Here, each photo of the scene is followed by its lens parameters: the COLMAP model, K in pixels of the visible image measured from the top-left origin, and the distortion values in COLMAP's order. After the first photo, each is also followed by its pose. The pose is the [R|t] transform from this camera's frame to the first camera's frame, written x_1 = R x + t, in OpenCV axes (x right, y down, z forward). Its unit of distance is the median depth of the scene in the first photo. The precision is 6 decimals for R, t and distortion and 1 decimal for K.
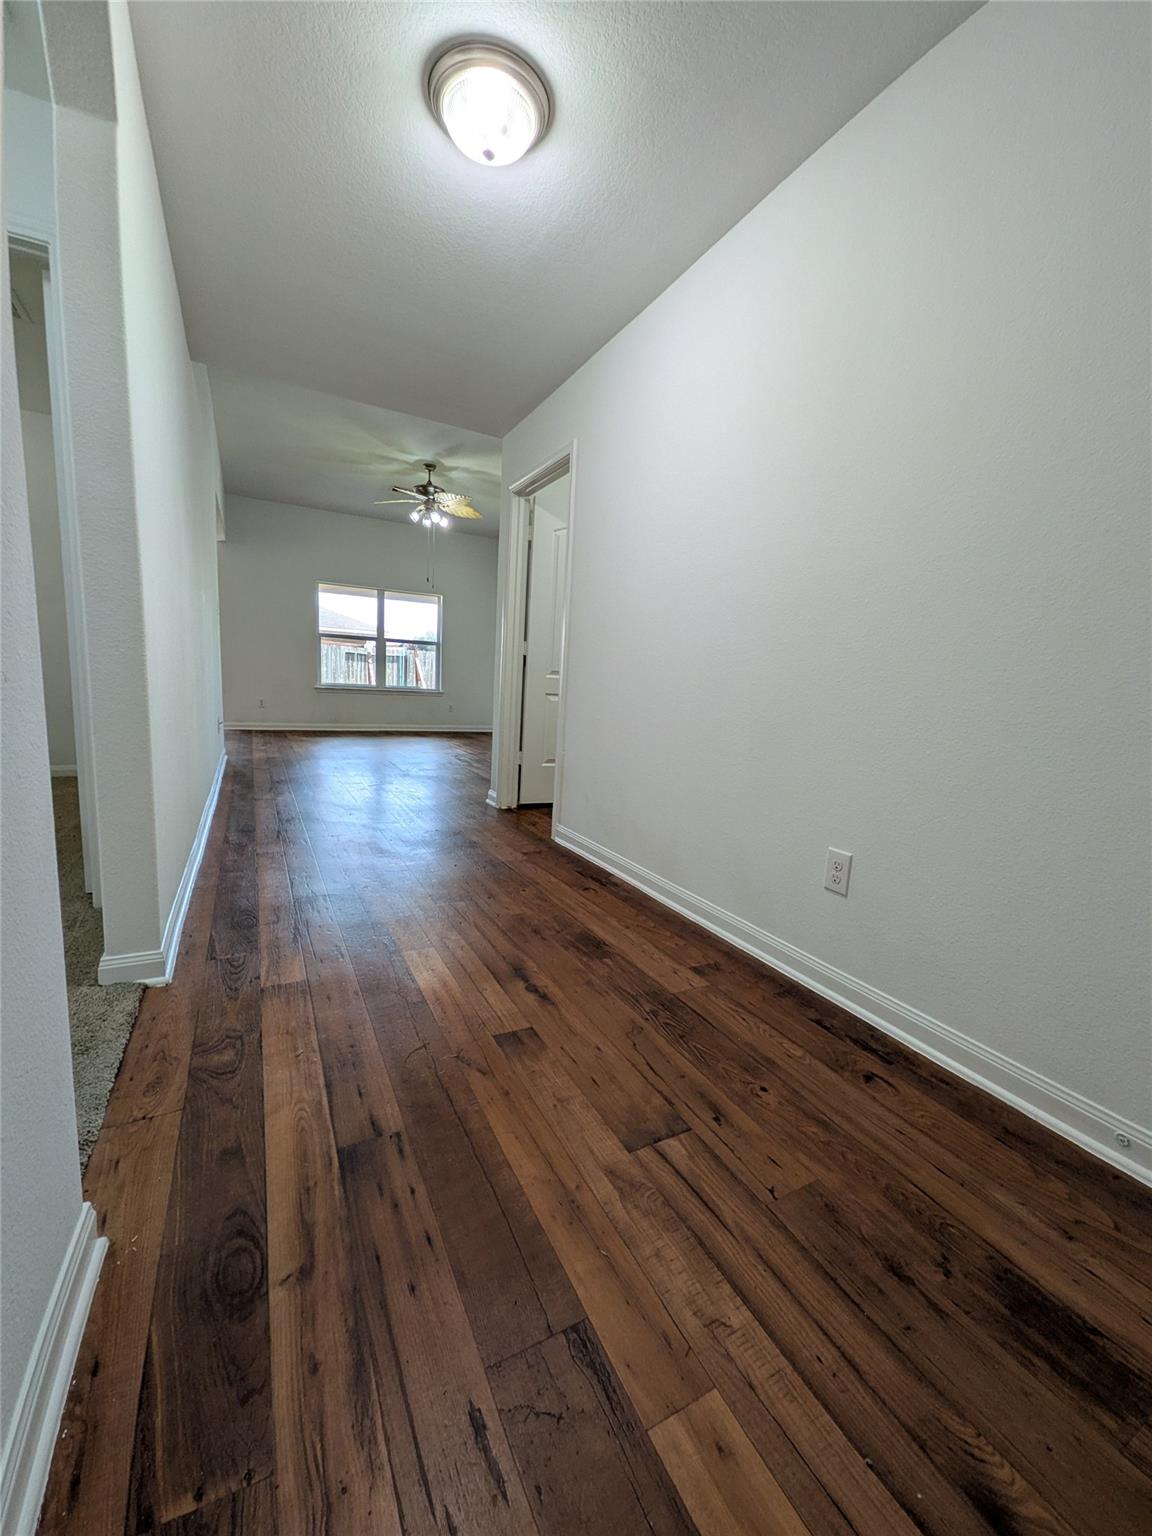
lens RADIAL K [[603.9, 0, 573.6], [0, 603.9, 774.5], [0, 0, 1]] dist [0.013120, -0.005112]
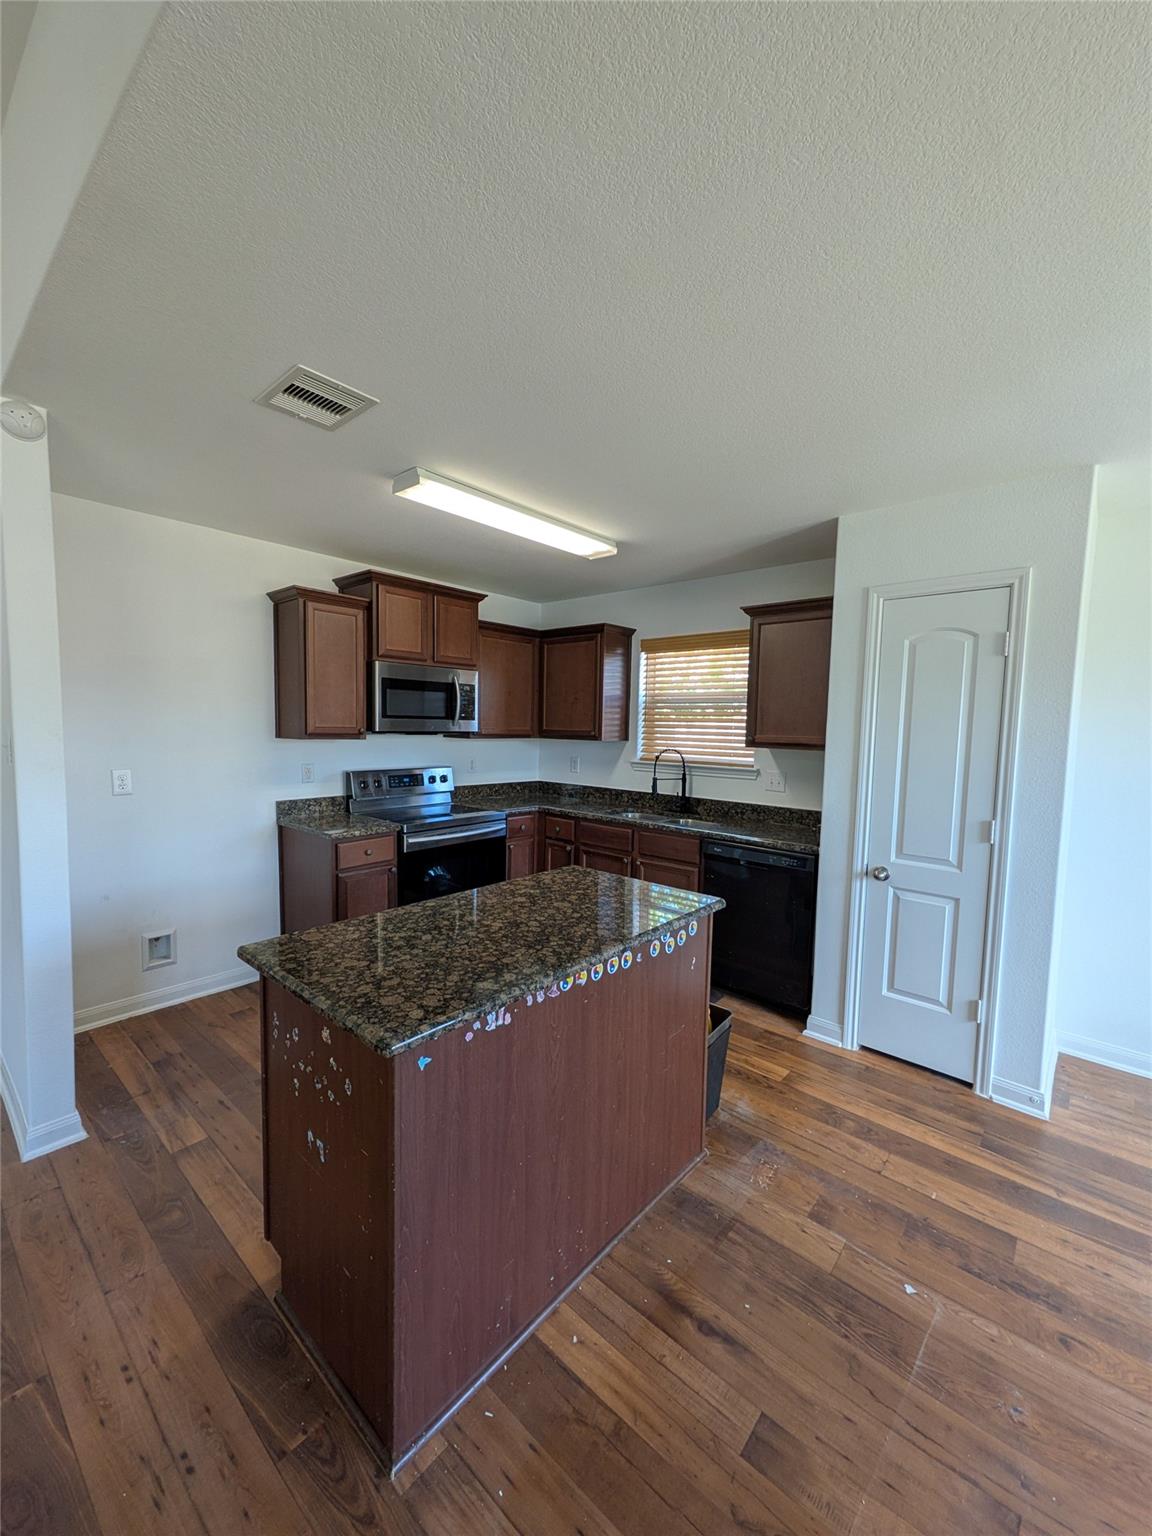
lens RADIAL K [[603.9, 0, 571.5], [0, 603.9, 769.4], [0, 0, 1]] dist [0.013120, -0.005112]
pose [[0.931615, -0.061996, 0.358119, -0.628101], [0.080436, 0.996080, -0.036810, -0.520992], [-0.354433, 0.063098, 0.932950, 0.264614]]
